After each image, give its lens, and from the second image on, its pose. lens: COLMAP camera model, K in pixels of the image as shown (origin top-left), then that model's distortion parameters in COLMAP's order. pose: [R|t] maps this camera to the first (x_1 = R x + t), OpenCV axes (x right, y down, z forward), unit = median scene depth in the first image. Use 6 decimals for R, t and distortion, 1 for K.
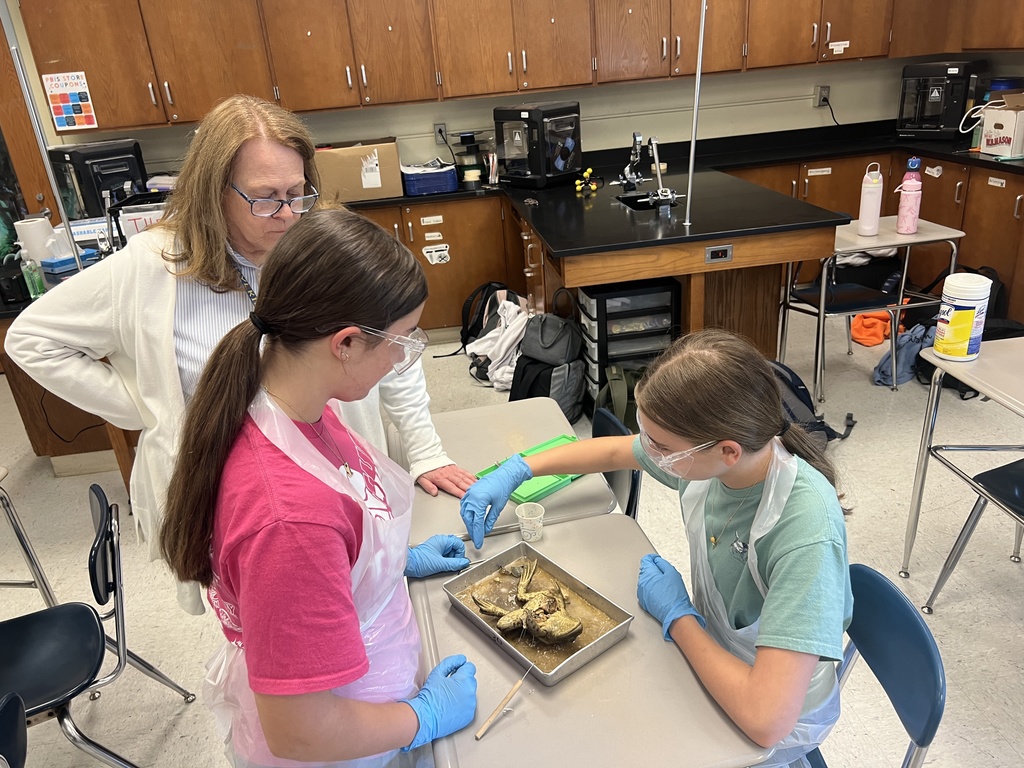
lens RADIAL K [[774.5, 0, 511.0], [0, 774.5, 390.1], [0, 0, 1]] dist [0.031809, -0.034529]
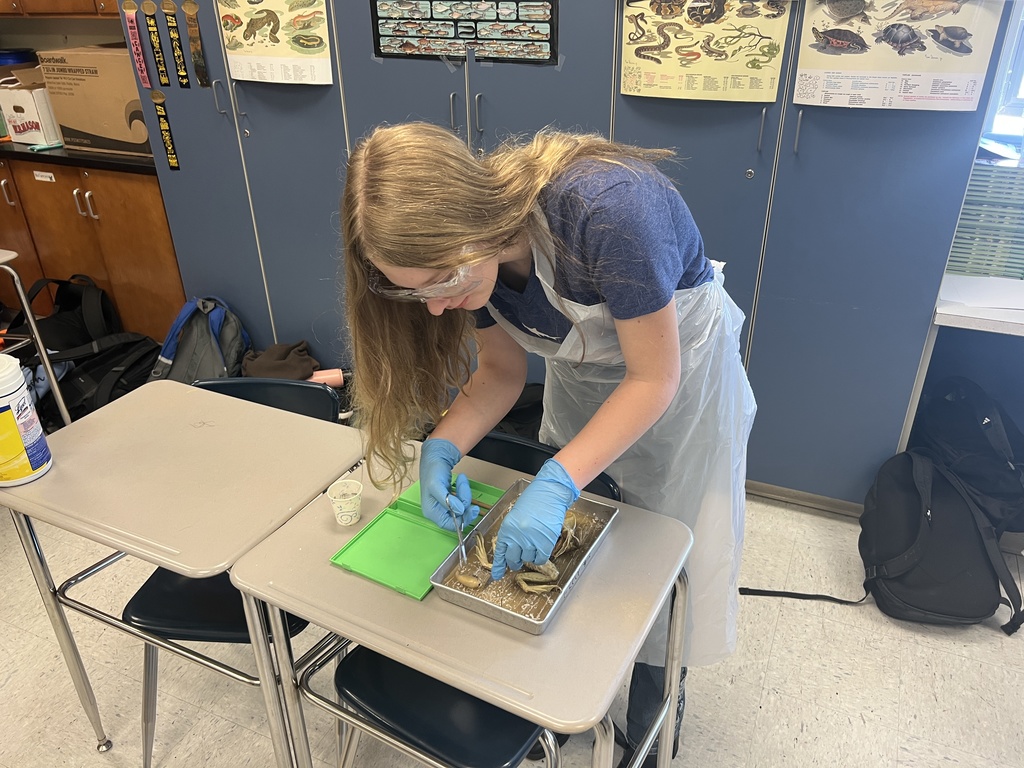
lens RADIAL K [[774.5, 0, 513.4], [0, 774.5, 381.0], [0, 0, 1]] dist [0.031809, -0.034529]
pose [[0.527622, -0.337056, 0.779749, 0.155444], [0.318543, 0.929437, 0.186217, -0.056014], [-0.787493, 0.150131, 0.597758, 0.133504]]
